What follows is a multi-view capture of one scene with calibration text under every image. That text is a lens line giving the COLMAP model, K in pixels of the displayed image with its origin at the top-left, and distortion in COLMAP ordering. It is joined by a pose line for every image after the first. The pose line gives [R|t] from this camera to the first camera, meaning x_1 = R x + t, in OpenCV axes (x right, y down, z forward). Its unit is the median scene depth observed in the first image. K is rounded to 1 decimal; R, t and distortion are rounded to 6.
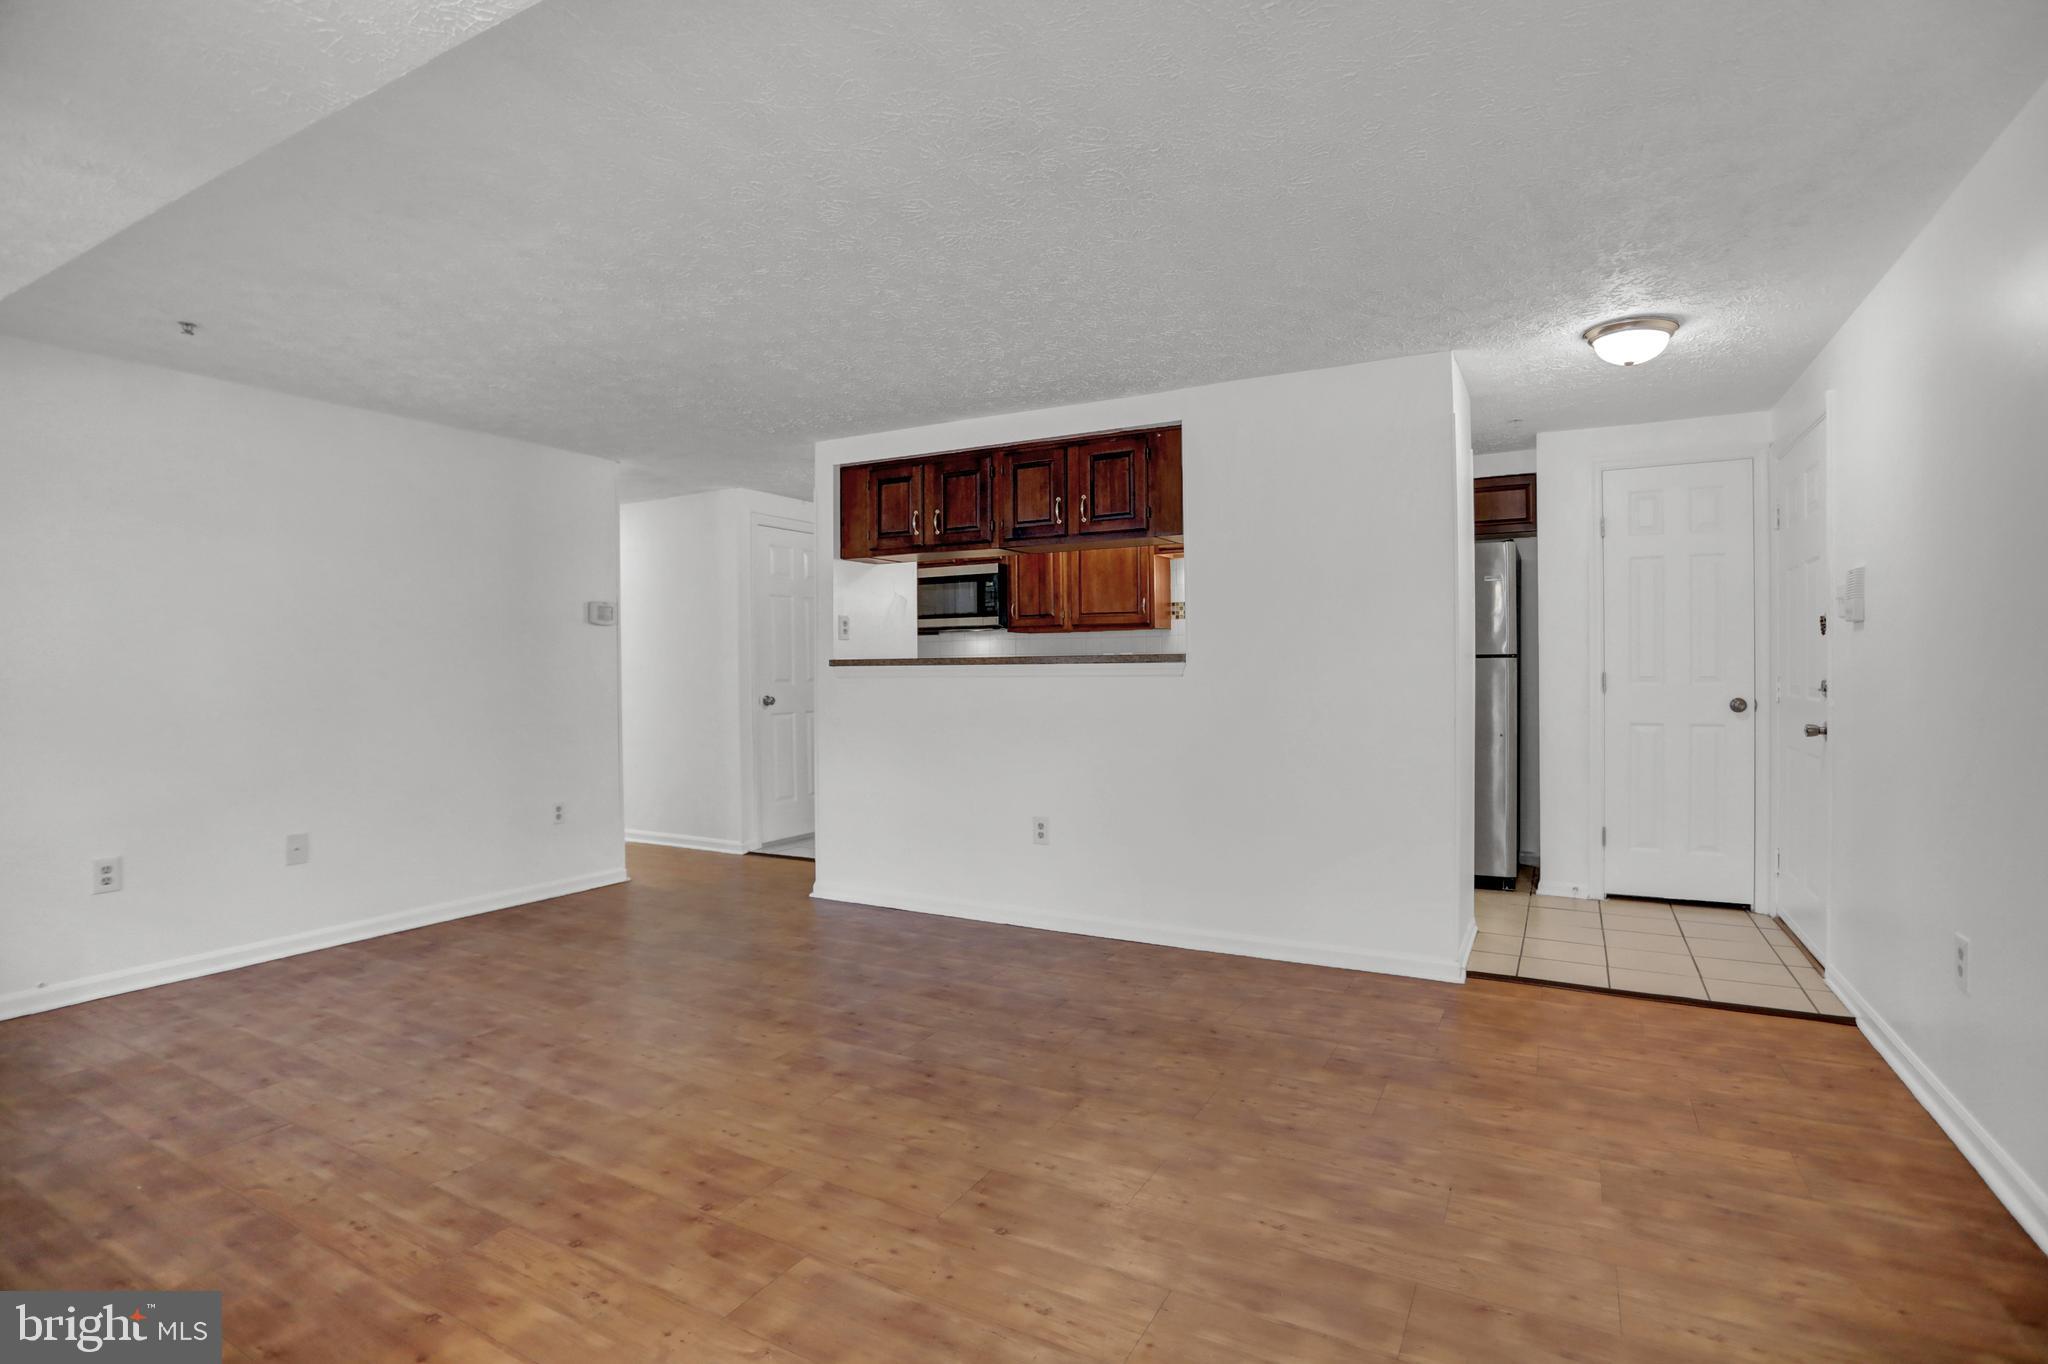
lens RADIAL K [[975.6, 0, 1038.3], [0, 975.6, 677.7], [0, 0, 1]] dist [-0.058233, 0.020704]
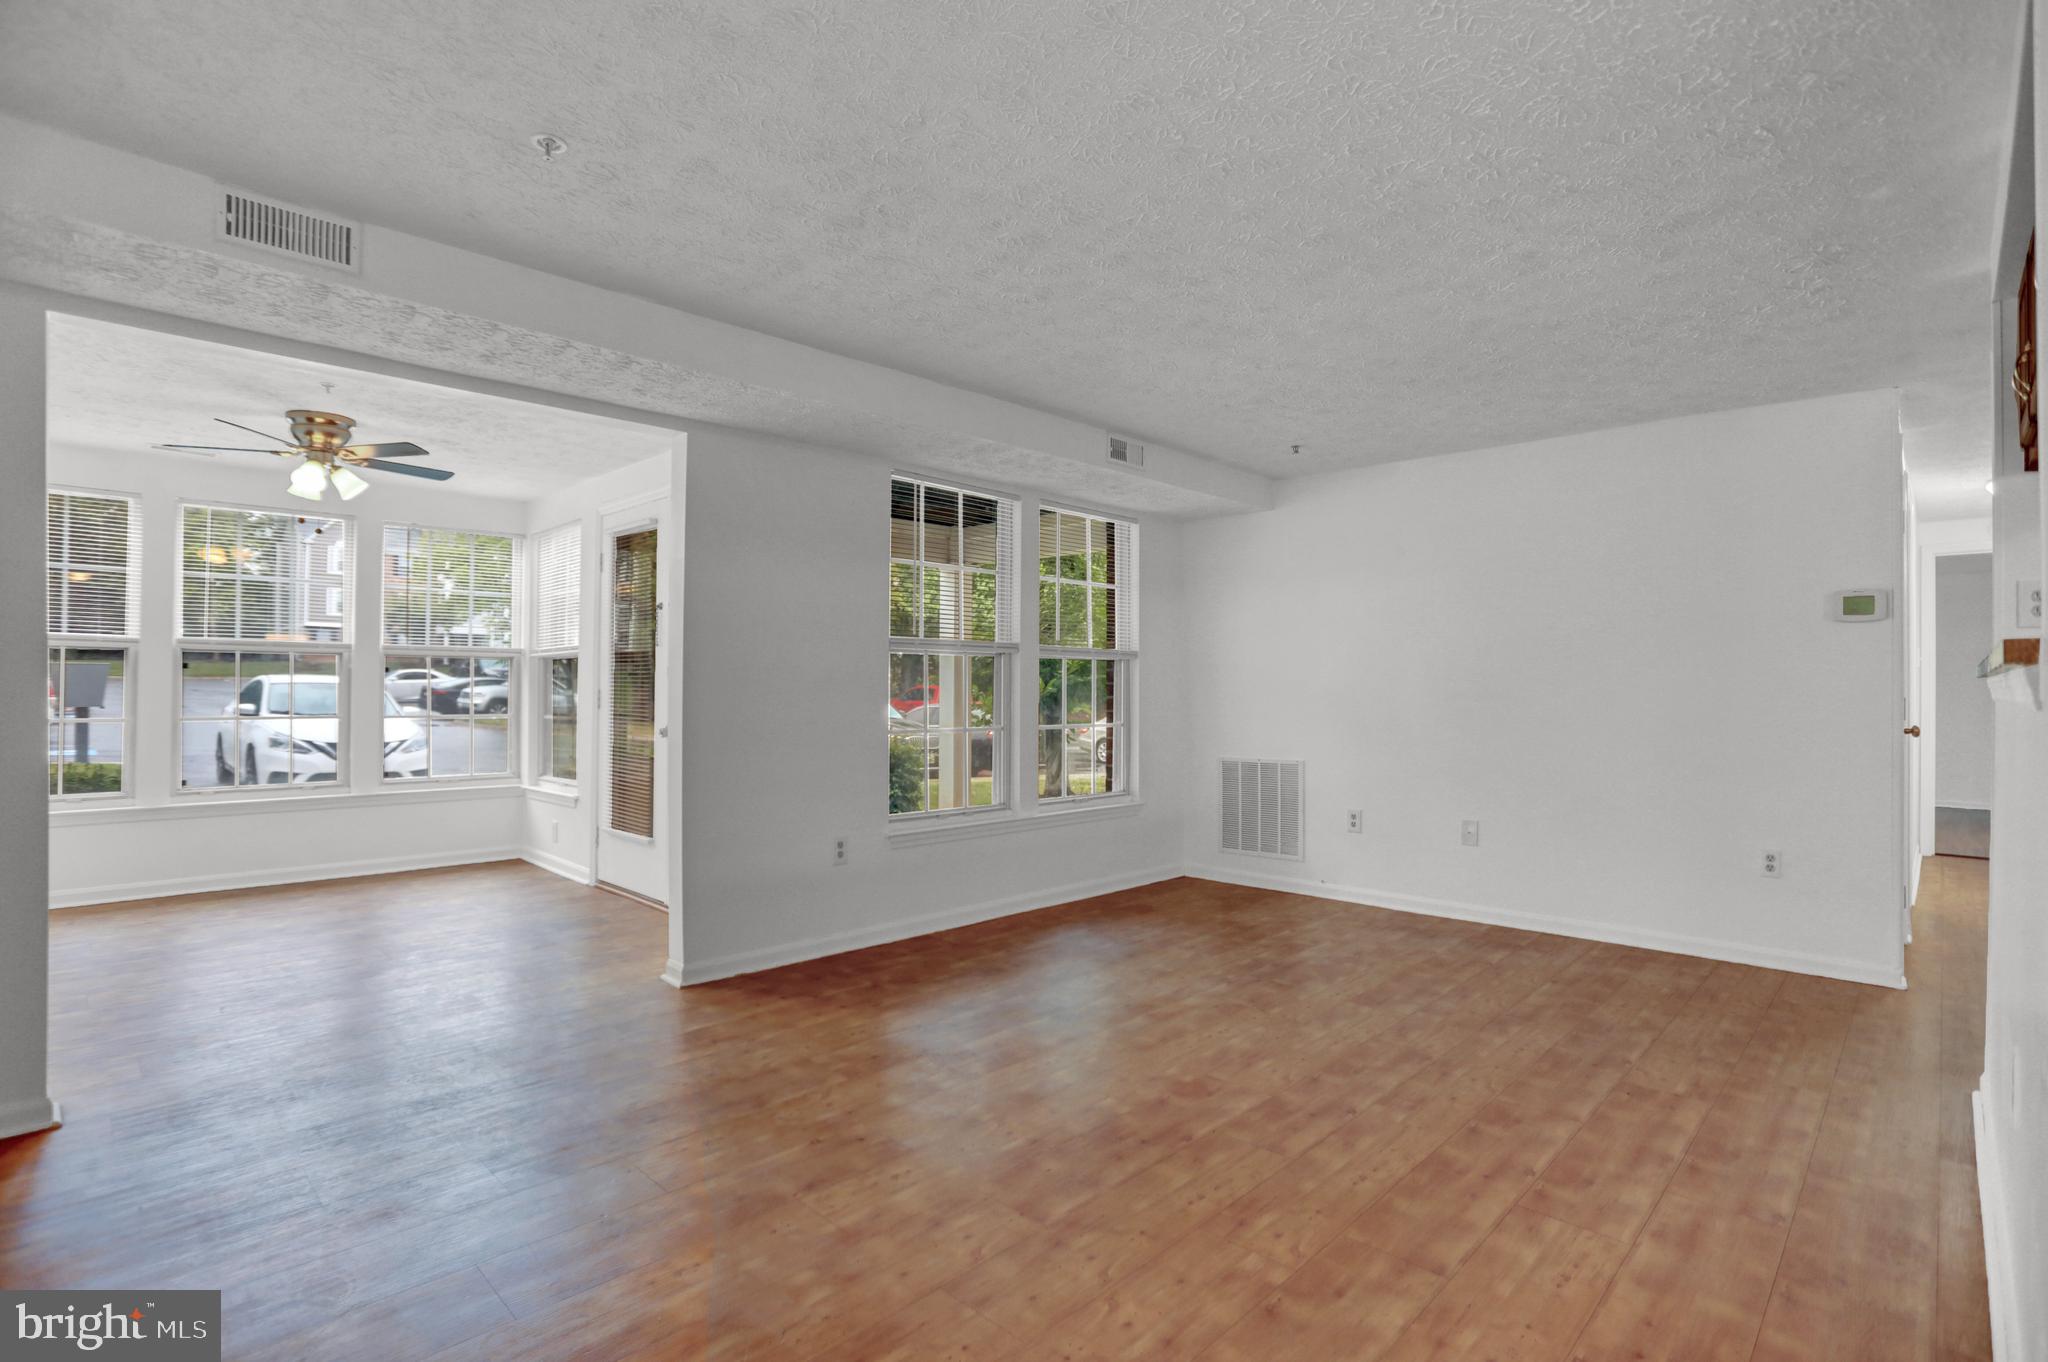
lens RADIAL K [[975.6, 0, 1038.3], [0, 975.6, 676.7], [0, 0, 1]] dist [-0.058233, 0.020704]
pose [[-0.255004, -0.003796, -0.966932, 0.751224], [-0.009782, 0.999951, -0.001346, -0.013114], [0.966890, 0.009115, -0.255029, 1.101558]]
